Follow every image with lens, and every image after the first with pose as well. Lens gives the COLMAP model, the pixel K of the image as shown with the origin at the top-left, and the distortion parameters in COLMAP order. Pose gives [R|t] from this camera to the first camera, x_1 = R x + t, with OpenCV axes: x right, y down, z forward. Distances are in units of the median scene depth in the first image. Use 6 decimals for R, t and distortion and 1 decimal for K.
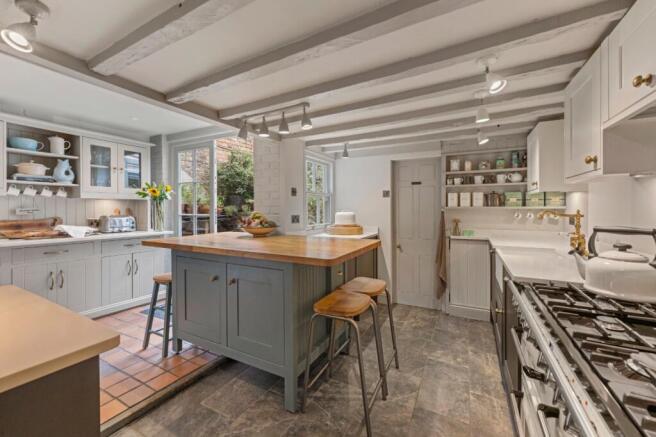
lens RADIAL K [[269.7, 0, 324.5], [0, 269.7, 211.7], [0, 0, 1]] dist [0.000353, -0.000109]
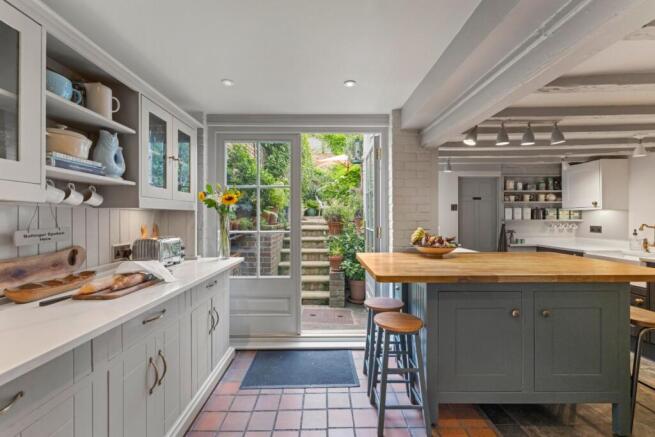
lens RADIAL K [[269.3, 0, 325.9], [0, 269.3, 219.3], [0, 0, 1]] dist [0.000353, -0.000109]
pose [[0.879684, -0.005586, 0.475526, -0.835108], [0.010111, 0.999925, -0.006958, -0.021144], [-0.475452, 0.010929, 0.879674, 0.357019]]
